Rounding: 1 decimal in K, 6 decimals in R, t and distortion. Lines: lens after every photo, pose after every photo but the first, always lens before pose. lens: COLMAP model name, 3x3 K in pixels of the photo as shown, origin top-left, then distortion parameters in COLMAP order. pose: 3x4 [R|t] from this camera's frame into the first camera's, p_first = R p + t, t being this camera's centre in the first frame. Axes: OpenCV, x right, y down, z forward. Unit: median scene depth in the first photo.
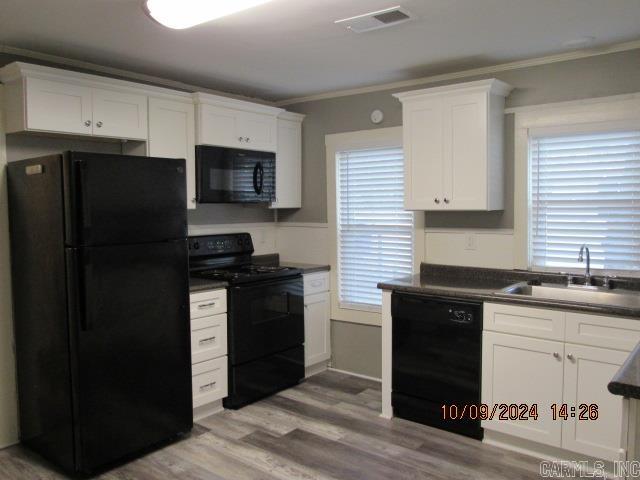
lens RADIAL K [[540.7, 0, 314.1], [0, 540.7, 239.1], [0, 0, 1]] dist [-0.002660, -0.003021]
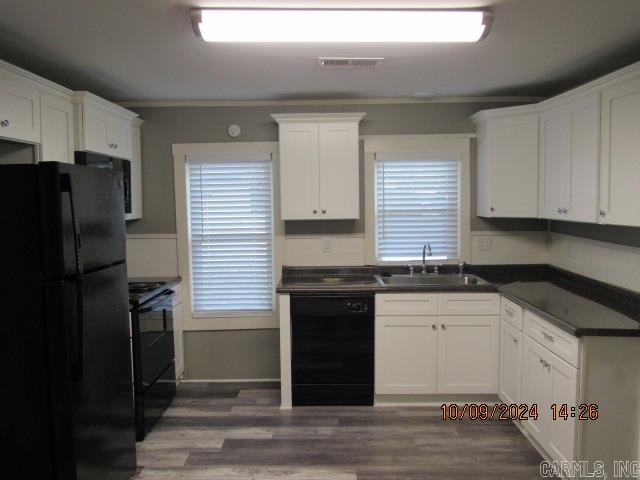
lens RADIAL K [[540.7, 0, 319.7], [0, 540.7, 238.7], [0, 0, 1]] dist [-0.002660, -0.003021]
pose [[0.784517, -0.047088, 0.618317, -0.491222], [0.046290, 0.998778, 0.017329, -0.032994], [-0.618377, 0.015027, 0.785738, 0.089139]]
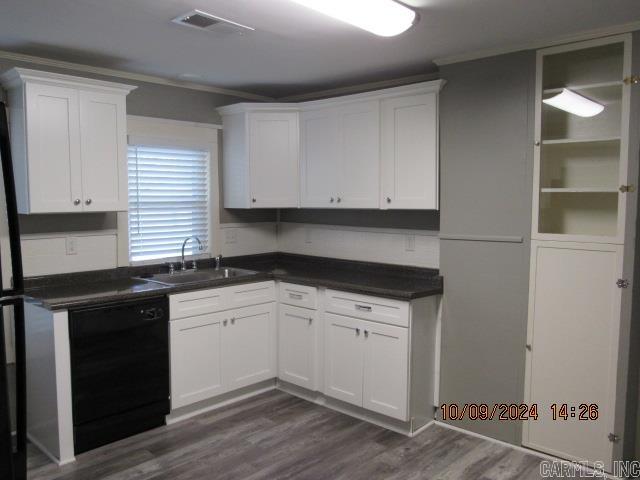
lens RADIAL K [[540.7, 0, 316.6], [0, 540.7, 238.6], [0, 0, 1]] dist [-0.002660, -0.003021]
pose [[0.074495, -0.063657, 0.995188, -0.660091], [0.071202, 0.995753, 0.058363, -0.034748], [-0.994676, 0.066512, 0.078711, 0.544129]]
